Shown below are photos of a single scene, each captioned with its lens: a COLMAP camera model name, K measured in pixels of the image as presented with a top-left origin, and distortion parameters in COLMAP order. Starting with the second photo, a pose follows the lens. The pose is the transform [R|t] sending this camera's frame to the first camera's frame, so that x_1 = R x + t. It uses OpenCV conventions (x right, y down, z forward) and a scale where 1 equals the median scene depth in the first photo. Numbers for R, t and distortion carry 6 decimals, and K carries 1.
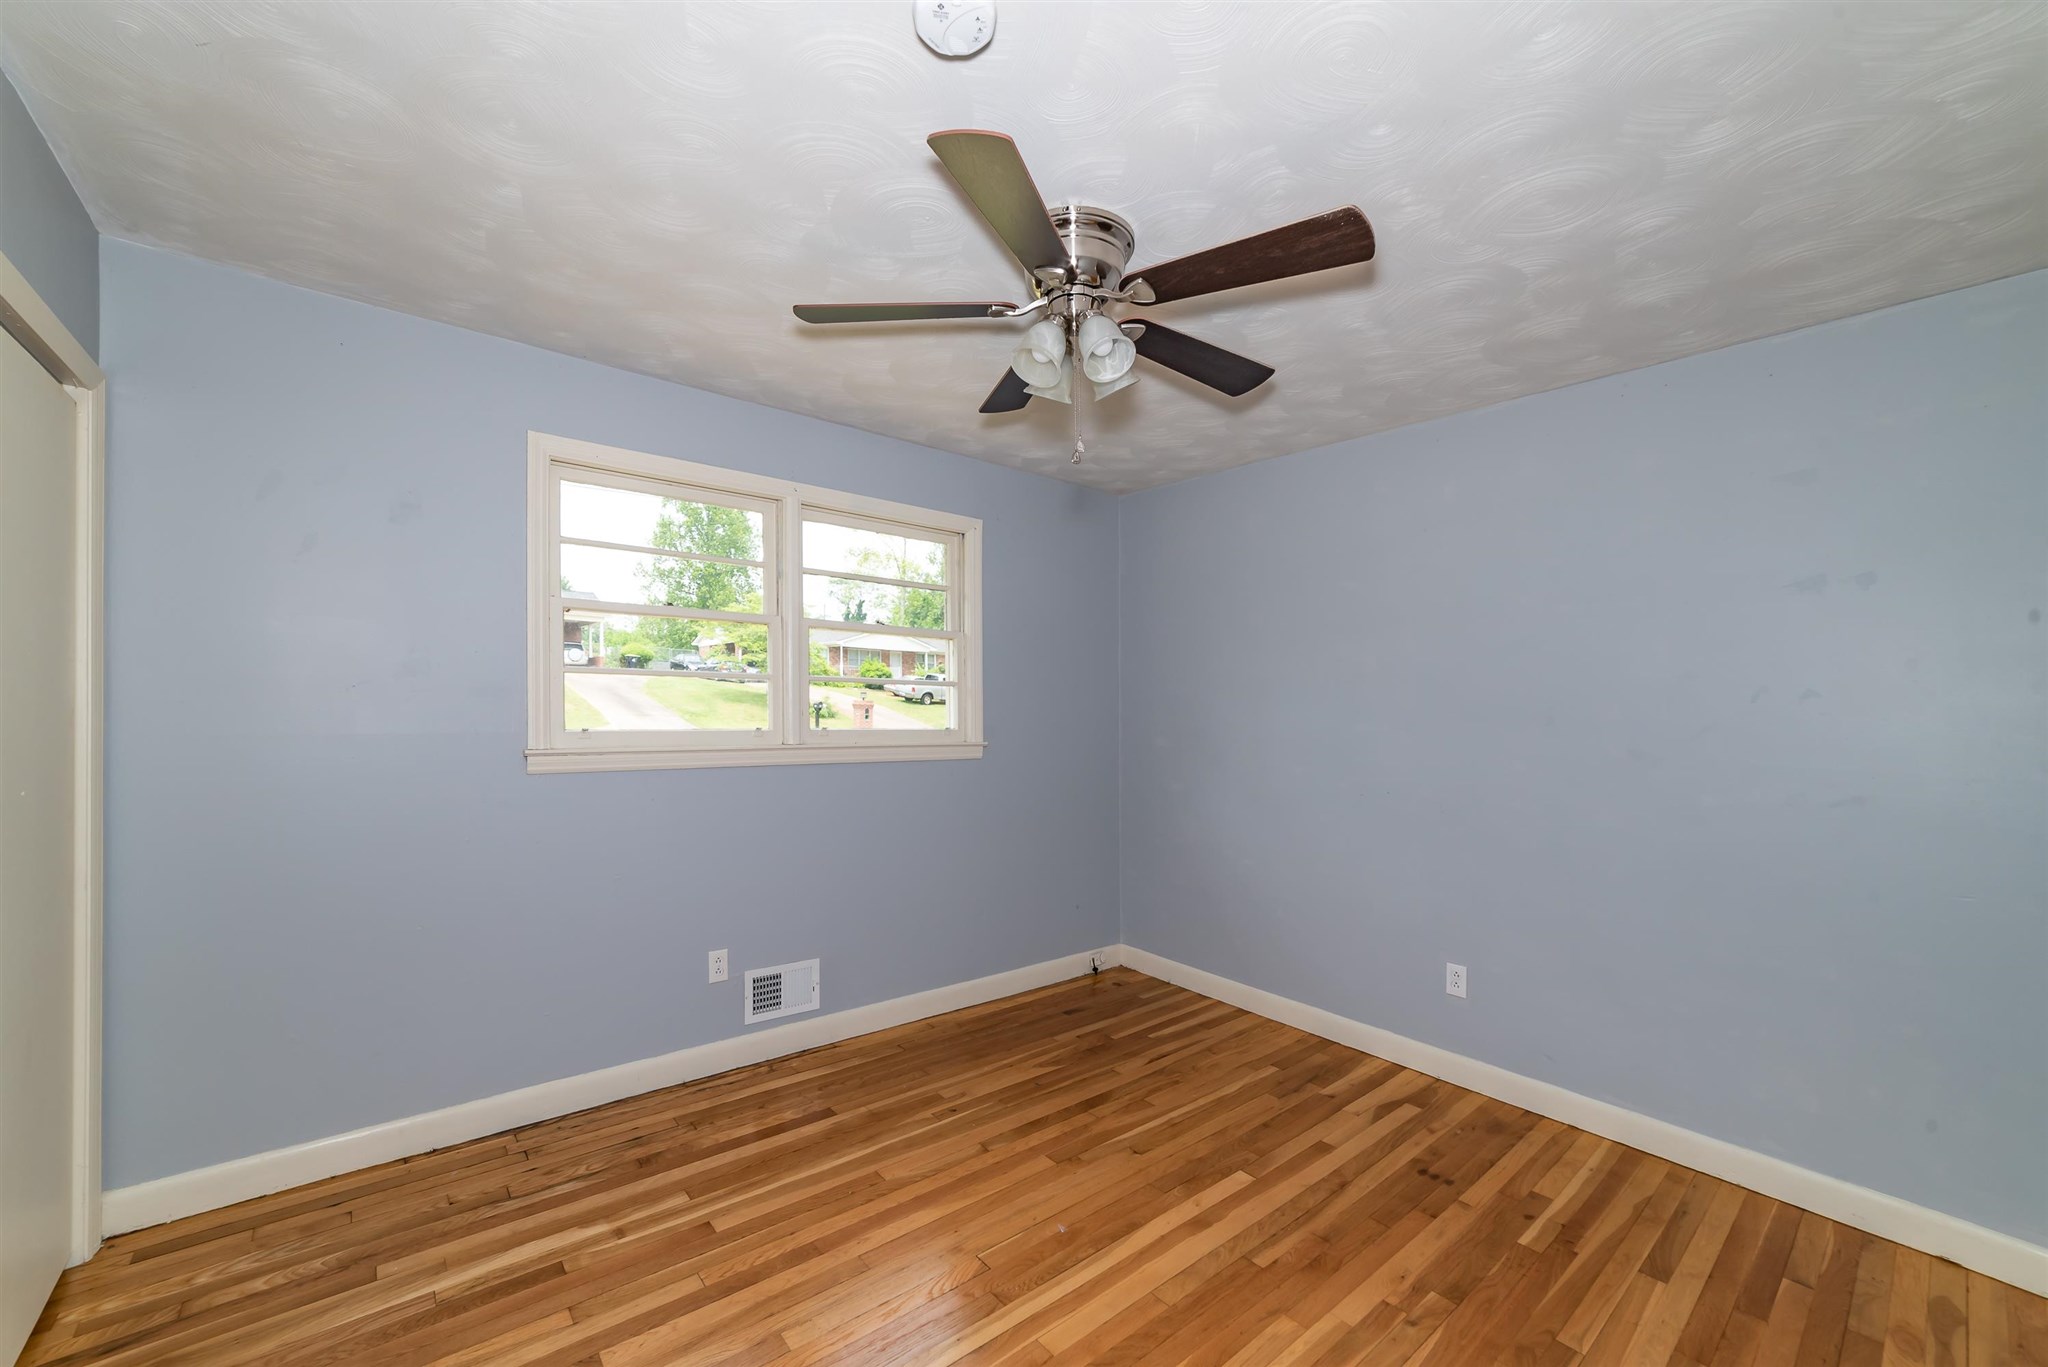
lens RADIAL K [[800.1, 0, 1017.4], [0, 800.1, 681.8], [0, 0, 1]] dist [-0.003588, 0.000361]
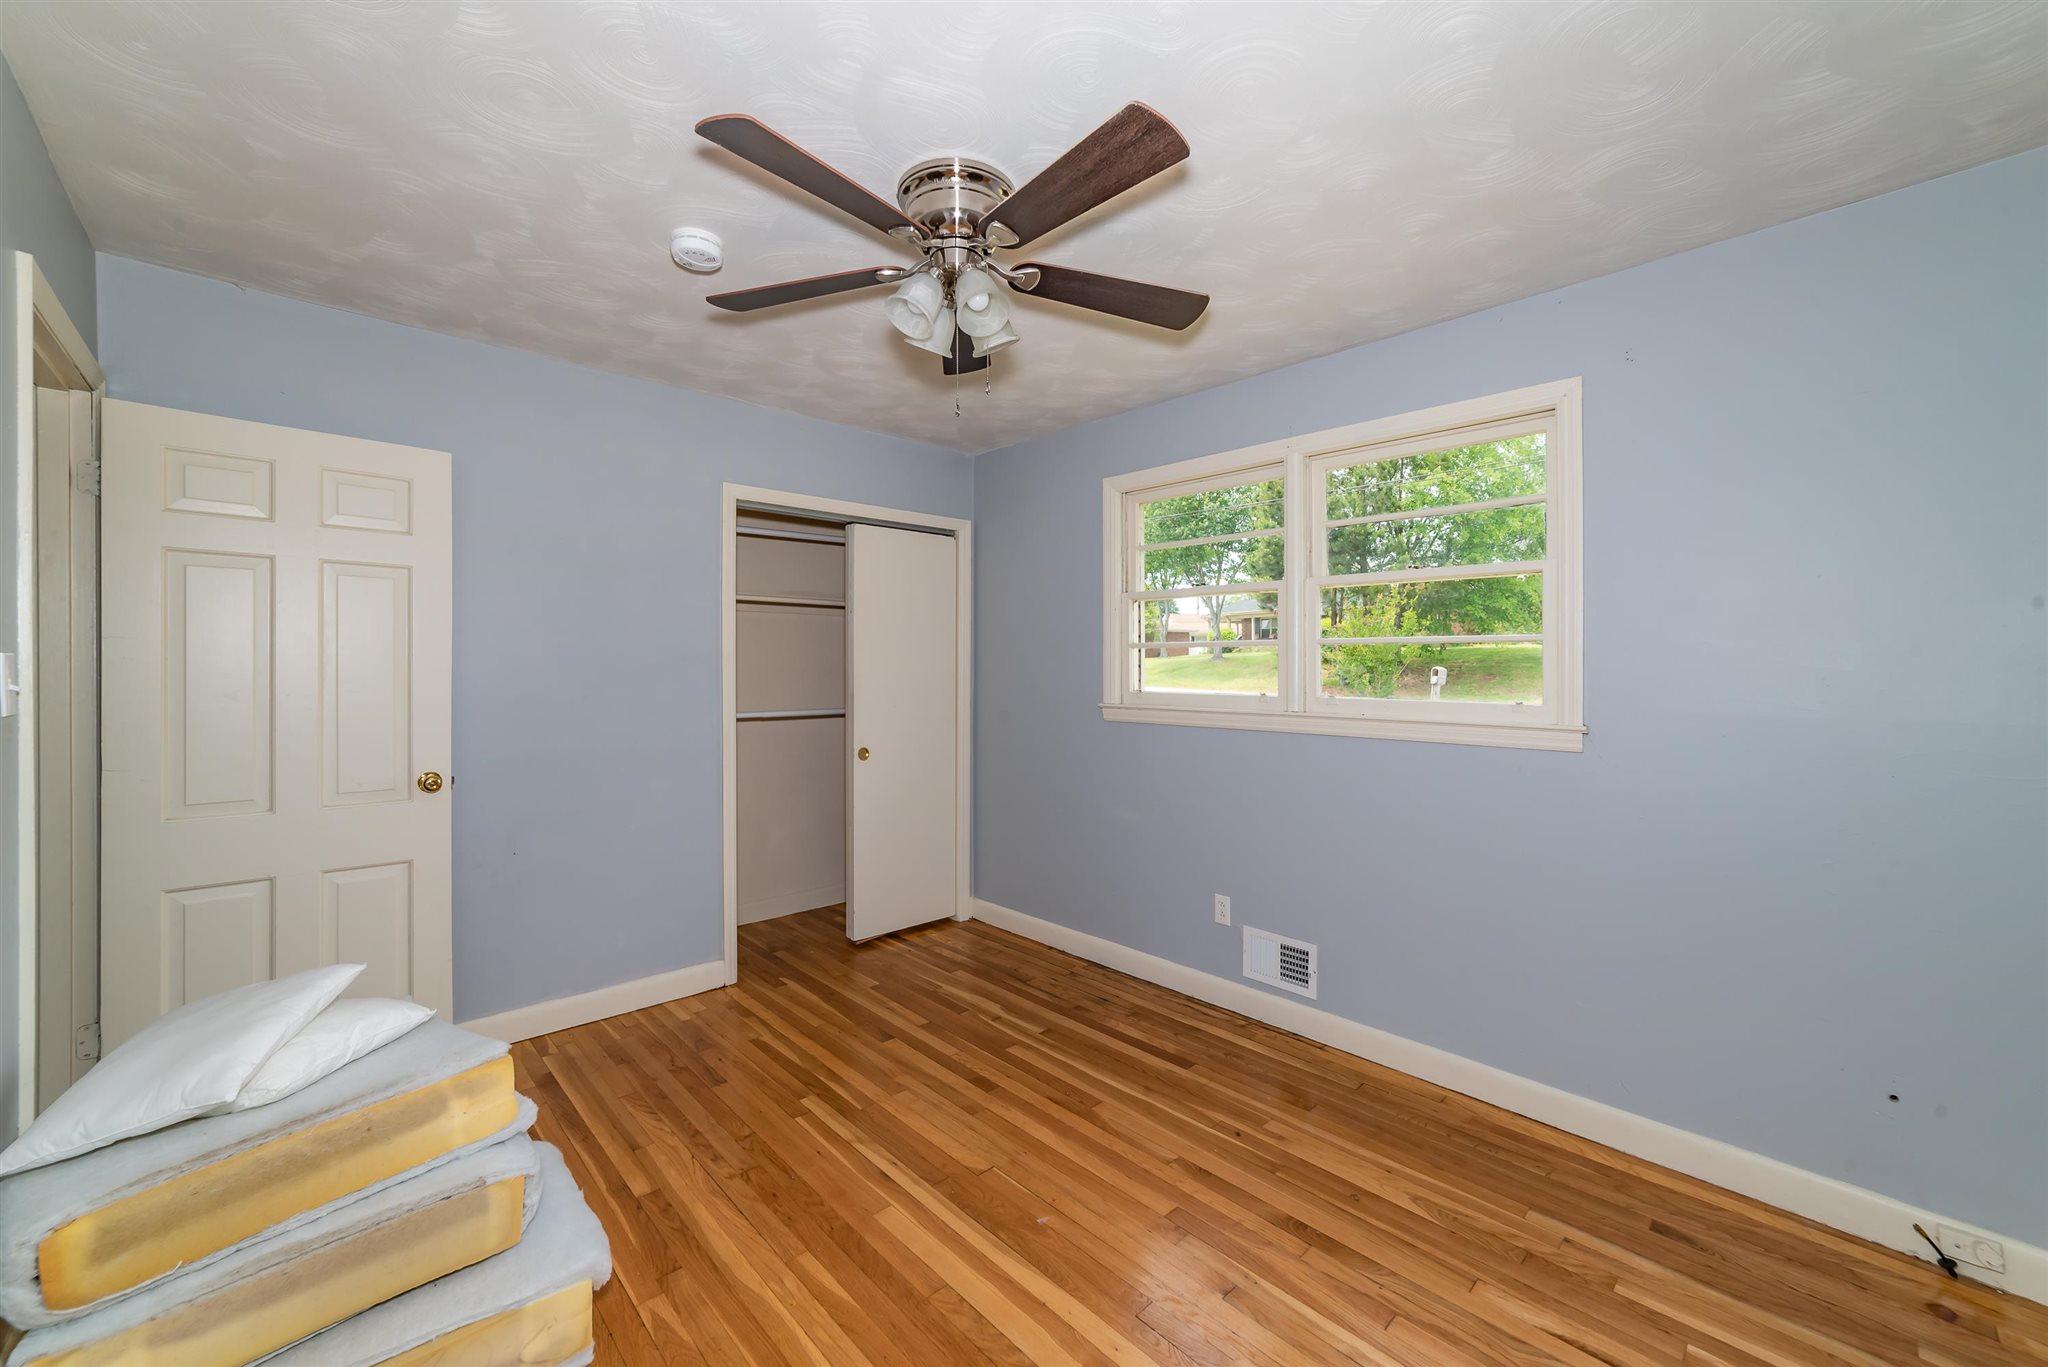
lens RADIAL K [[812.5, 0, 1025.1], [0, 812.5, 653.4], [0, 0, 1]] dist [-0.000716, 0.000426]
pose [[0.073209, -0.037713, -0.996603, 0.808542], [0.025551, 0.999028, -0.035928, 0.041476], [0.996989, -0.022834, 0.074101, 0.723673]]
